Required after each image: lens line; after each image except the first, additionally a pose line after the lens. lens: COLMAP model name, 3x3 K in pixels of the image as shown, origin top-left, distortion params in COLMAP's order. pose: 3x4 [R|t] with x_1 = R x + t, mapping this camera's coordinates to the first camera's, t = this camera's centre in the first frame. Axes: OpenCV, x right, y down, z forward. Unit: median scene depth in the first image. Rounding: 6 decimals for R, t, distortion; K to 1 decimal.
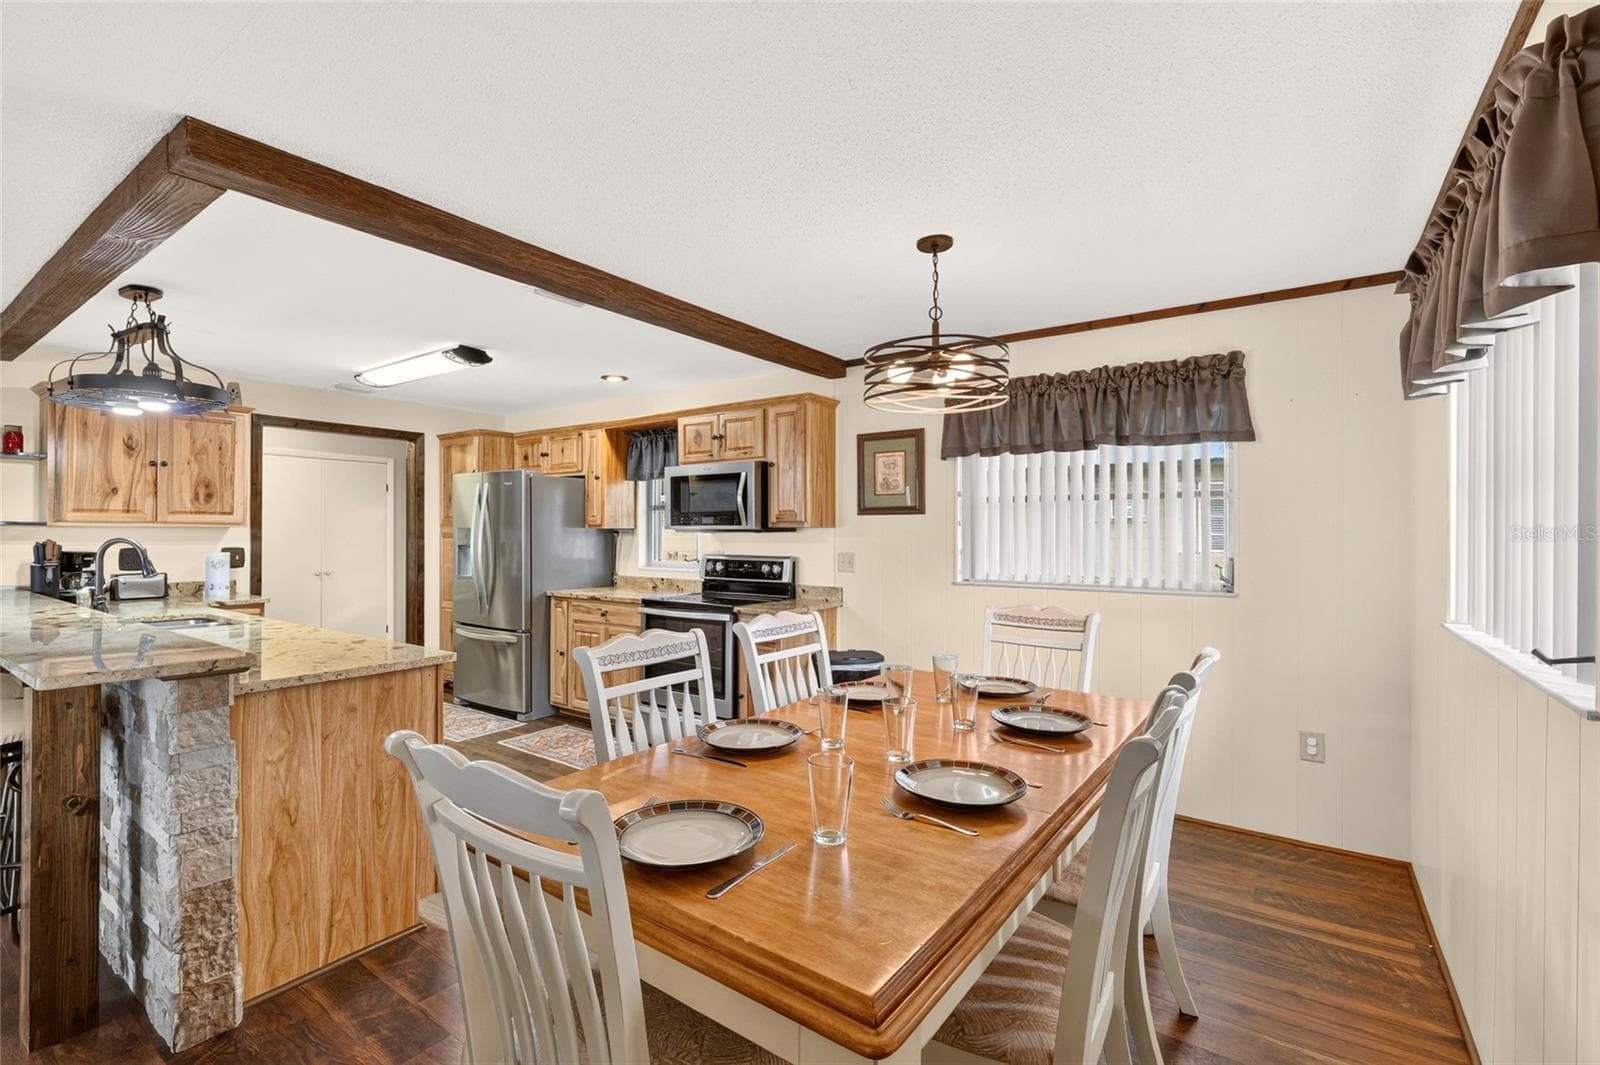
lens RADIAL K [[718.0, 0, 802.0], [0, 718.0, 531.1], [0, 0, 1]] dist [-0.001720, -0.000120]
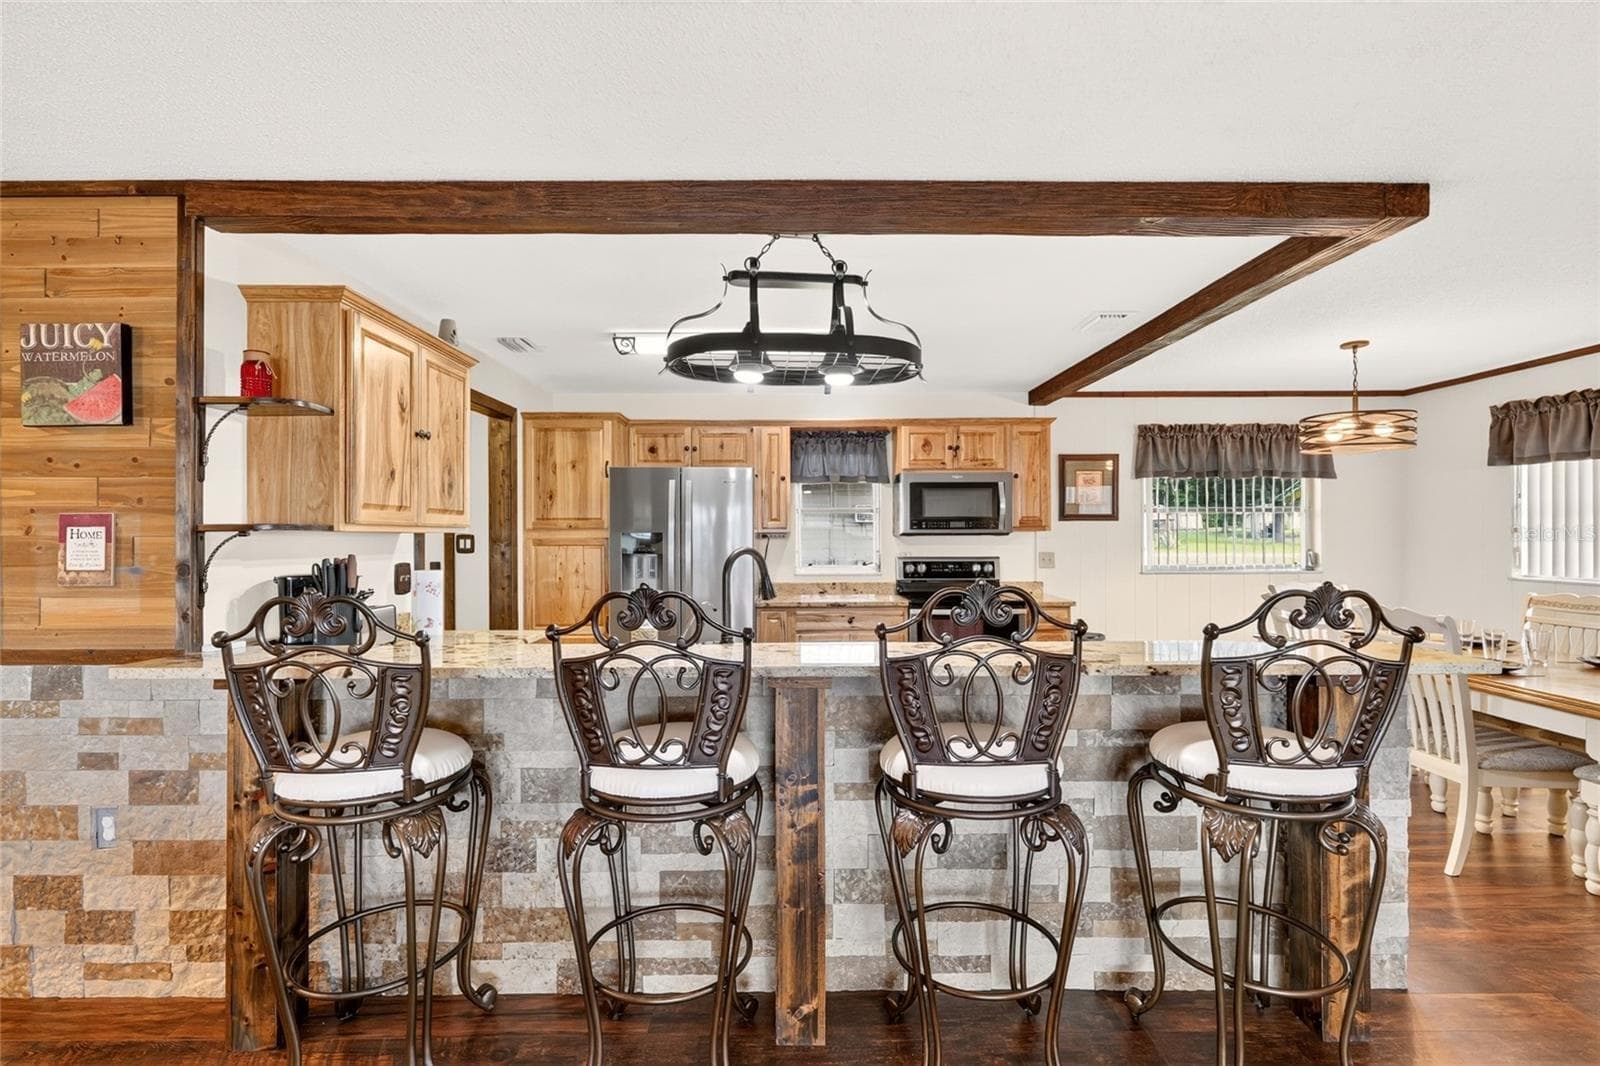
lens RADIAL K [[718.0, 0, 799.2], [0, 718.0, 533.7], [0, 0, 1]] dist [-0.001720, -0.000120]
pose [[0.813197, -0.004250, 0.581973, -0.932717], [0.004114, 0.999990, 0.001555, -0.004191], [-0.581974, 0.001130, 0.813207, 0.255814]]
